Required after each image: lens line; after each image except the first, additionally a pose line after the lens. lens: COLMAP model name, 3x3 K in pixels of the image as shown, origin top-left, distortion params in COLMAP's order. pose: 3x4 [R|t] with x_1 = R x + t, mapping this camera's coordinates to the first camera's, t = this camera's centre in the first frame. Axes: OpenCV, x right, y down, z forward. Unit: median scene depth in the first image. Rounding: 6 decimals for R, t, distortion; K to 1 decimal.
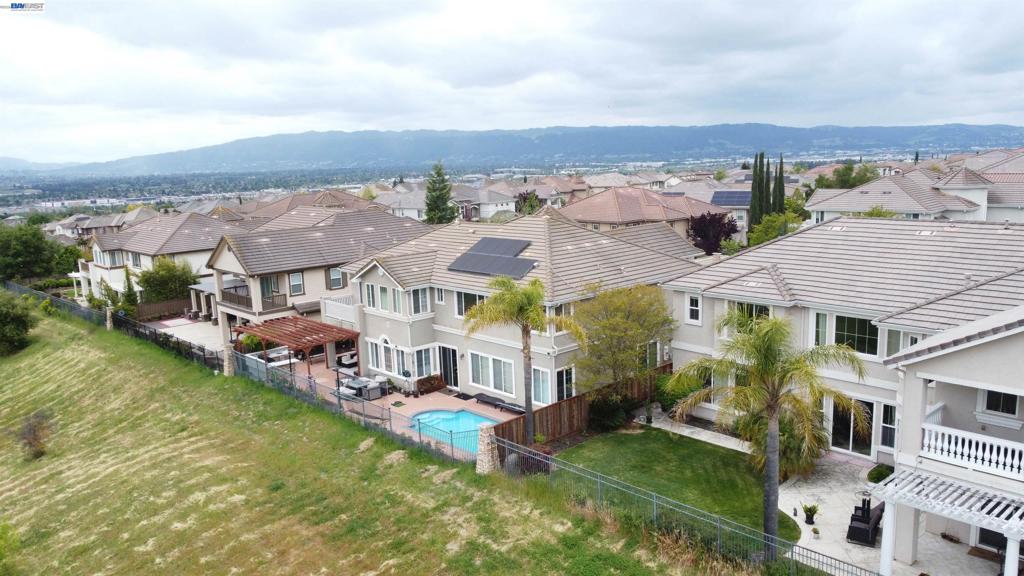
lens RADIAL K [[776.7, 0, 512.7], [0, 776.7, 294.0], [0, 0, 1]] dist [-0.000752, -0.008389]
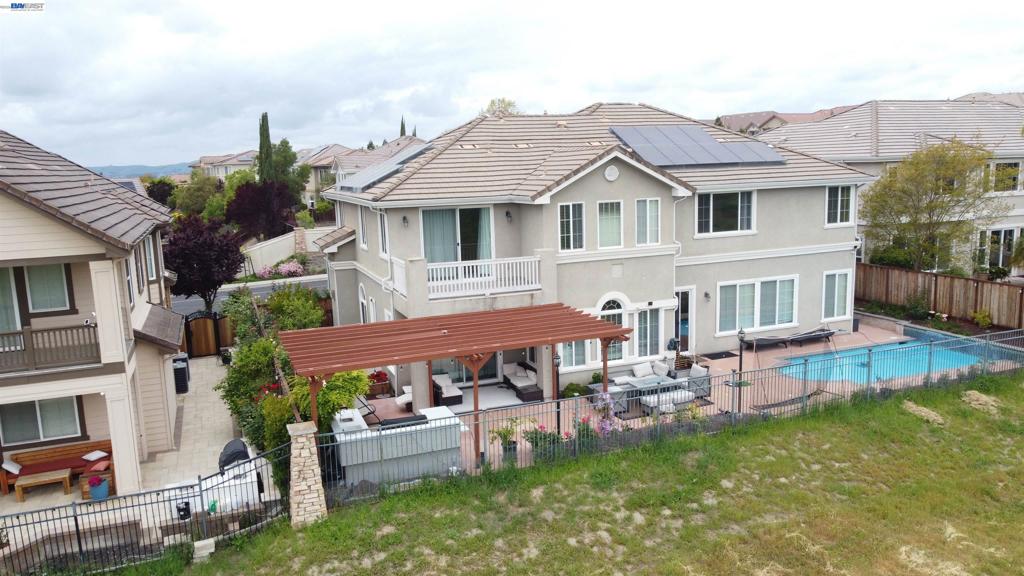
lens RADIAL K [[776.7, 0, 512.7], [0, 776.7, 294.0], [0, 0, 1]] dist [-0.000752, -0.008389]
pose [[0.372551, -0.132331, 0.918528, -0.694838], [0.186240, 0.980306, 0.065694, 0.005183], [-0.909132, 0.146592, 0.389859, 0.859251]]
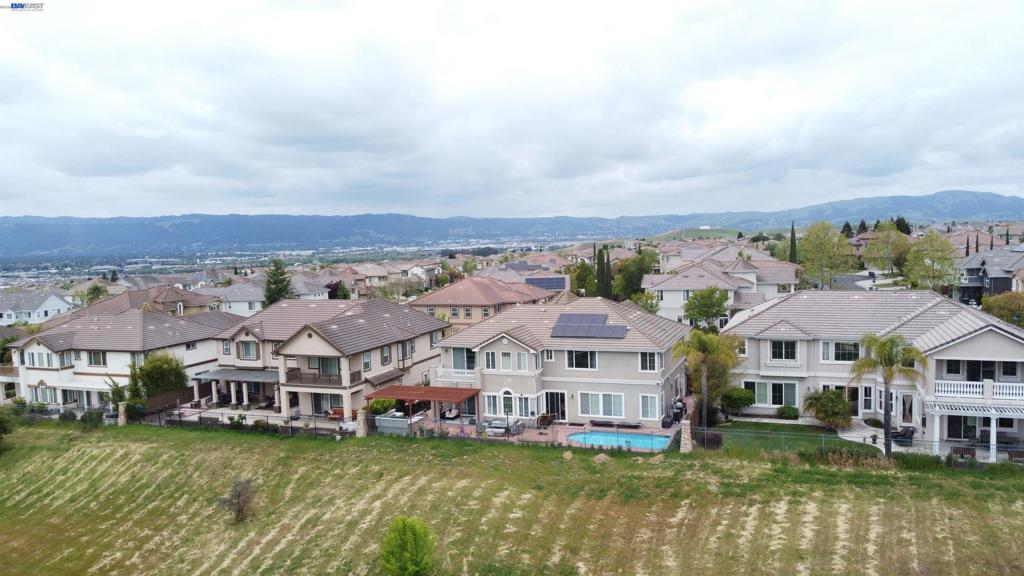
lens RADIAL K [[776.7, 0, 512.7], [0, 776.7, 294.0], [0, 0, 1]] dist [-0.000752, -0.008389]
pose [[0.902155, -0.031277, 0.430278, -0.739758], [0.079234, 0.992415, -0.093987, 0.018219], [-0.424074, 0.118884, 0.897790, -0.243273]]
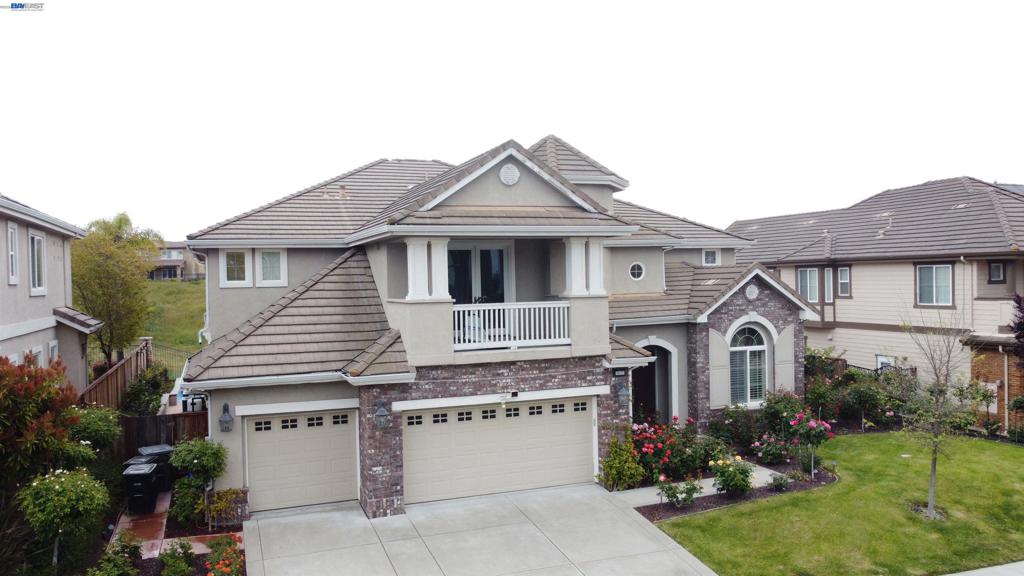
lens RADIAL K [[776.7, 0, 512.7], [0, 776.7, 294.0], [0, 0, 1]] dist [-0.000752, -0.008389]
pose [[-0.379000, 0.059226, -0.923499, 0.575685], [-0.134382, 0.983849, 0.118246, -0.079382], [0.915587, 0.168917, -0.364920, 1.359435]]
